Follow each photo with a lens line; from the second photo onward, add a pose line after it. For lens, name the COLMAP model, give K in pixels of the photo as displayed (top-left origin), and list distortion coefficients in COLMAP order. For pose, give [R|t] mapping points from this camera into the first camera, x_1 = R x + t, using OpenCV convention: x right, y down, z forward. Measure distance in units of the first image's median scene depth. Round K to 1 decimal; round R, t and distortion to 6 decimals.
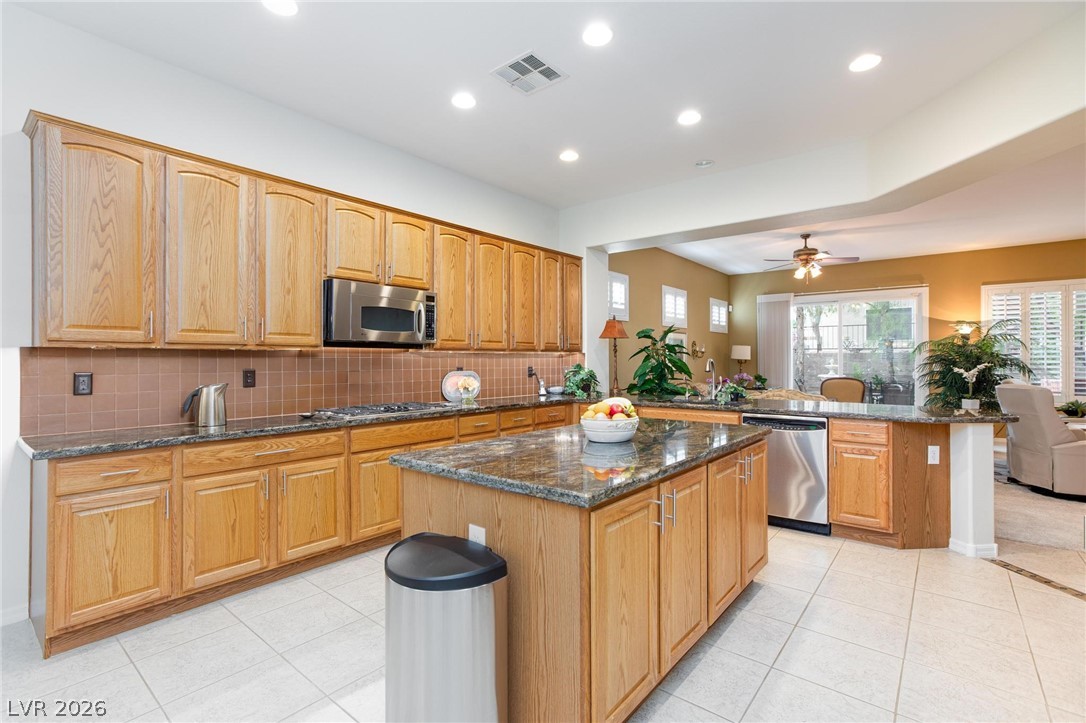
lens RADIAL K [[501.7, 0, 547.7], [0, 501.7, 356.7], [0, 0, 1]] dist [-0.023208, 0.011832]
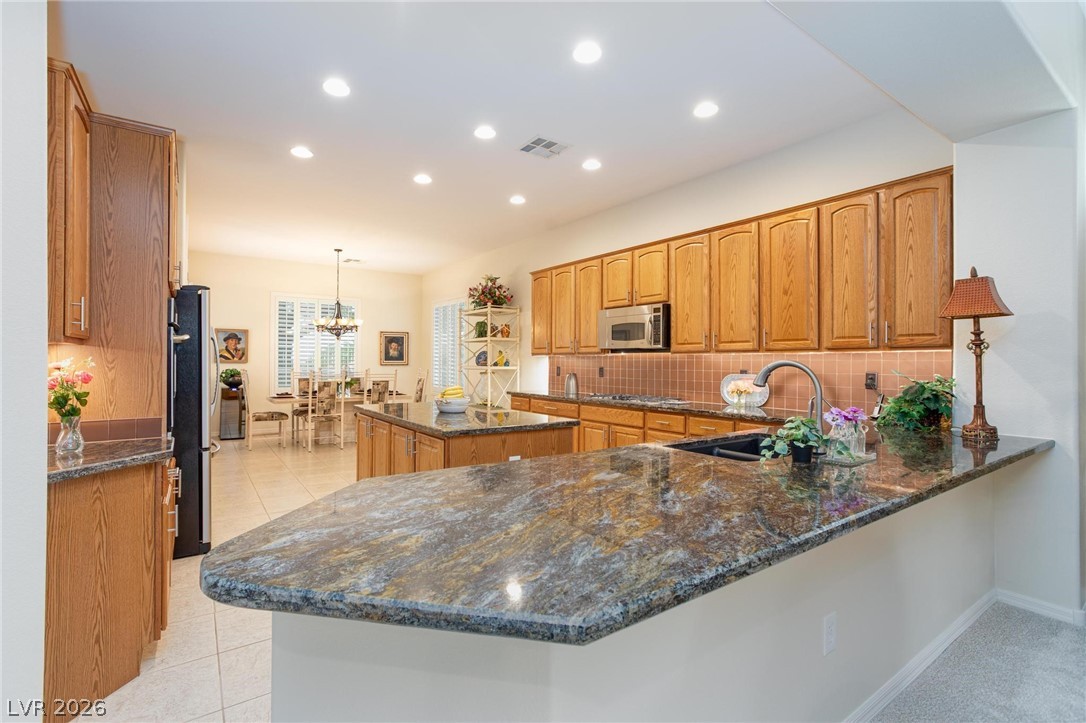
lens RADIAL K [[501.7, 0, 544.6], [0, 501.7, 359.9], [0, 0, 1]] dist [-0.023208, 0.011832]
pose [[-0.256939, 0.001965, -0.966426, 0.281392], [0.007206, 0.999974, 0.000118, -0.000117], [0.966401, -0.006934, -0.256947, 0.303172]]
